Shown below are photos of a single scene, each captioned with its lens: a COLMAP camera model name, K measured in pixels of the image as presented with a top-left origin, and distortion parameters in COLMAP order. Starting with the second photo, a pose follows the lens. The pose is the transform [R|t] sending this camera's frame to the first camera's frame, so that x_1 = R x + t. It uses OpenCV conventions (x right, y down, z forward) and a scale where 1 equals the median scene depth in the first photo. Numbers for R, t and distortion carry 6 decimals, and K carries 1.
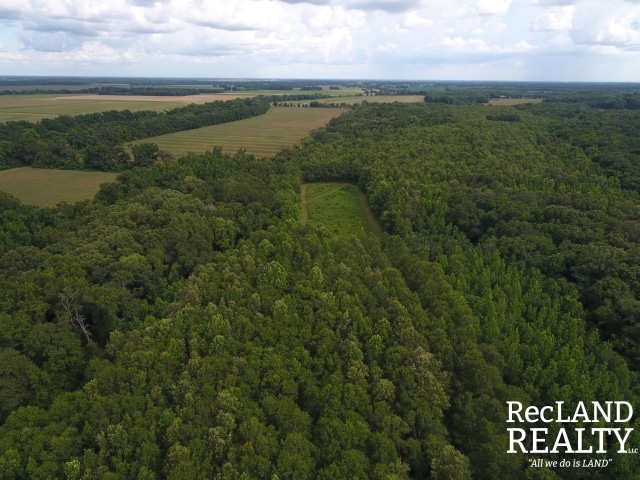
lens RADIAL K [[377.7, 0, 321.7], [0, 377.7, 237.3], [0, 0, 1]] dist [0.001452, 0.002555]
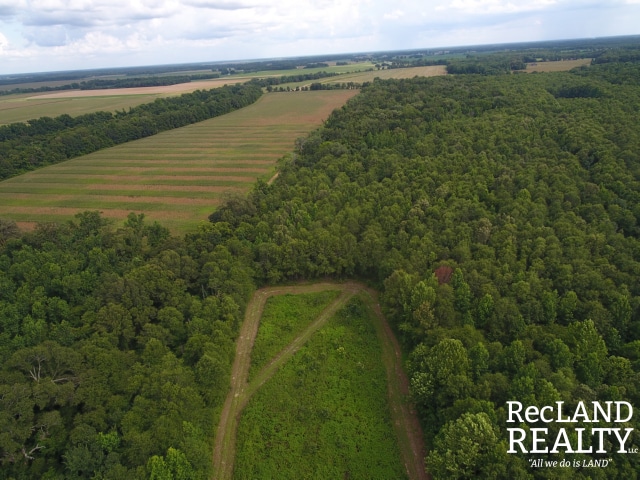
lens RADIAL K [[377.7, 0, 321.7], [0, 377.7, 237.3], [0, 0, 1]] dist [0.001452, 0.002555]
pose [[0.997634, -0.050981, -0.046113, 0.013712], [0.053386, 0.997192, 0.052513, -0.060086], [0.043307, -0.054851, 0.997555, 0.144650]]
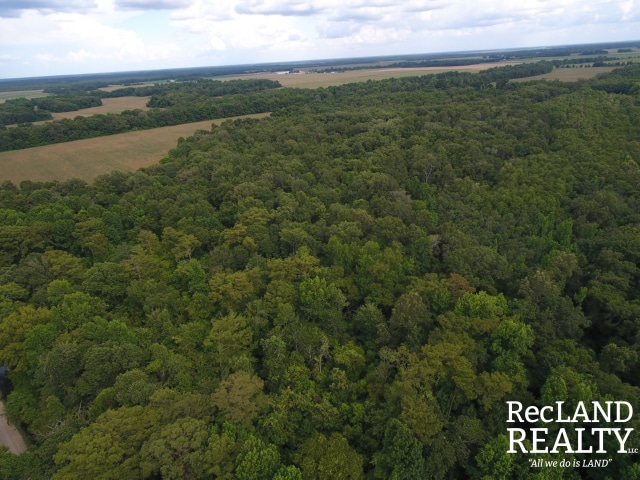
lens RADIAL K [[377.7, 0, 321.7], [0, 377.7, 237.3], [0, 0, 1]] dist [0.001452, 0.002555]
pose [[0.827808, 0.191078, -0.527469, -0.006026], [-0.160816, 0.981575, 0.103196, 0.166801], [0.537468, -0.000601, 0.843284, -0.392770]]
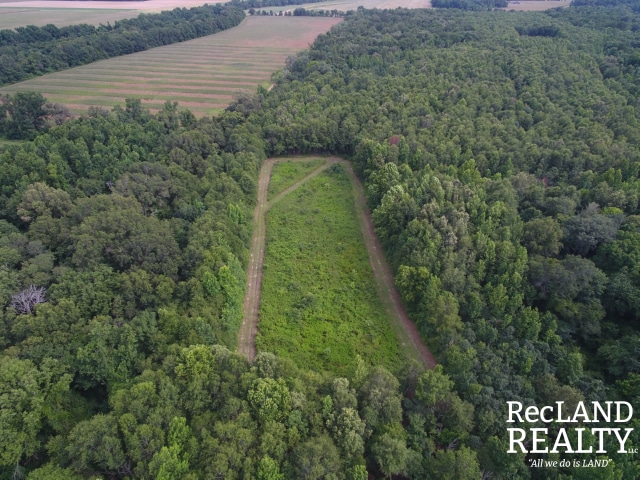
lens RADIAL K [[377.7, 0, 321.7], [0, 377.7, 237.3], [0, 0, 1]] dist [0.001452, 0.002555]
pose [[0.999751, -0.017974, 0.013237, 0.008653], [0.014881, 0.978663, 0.204933, -0.037768], [-0.016638, -0.204685, 0.978686, 0.089187]]
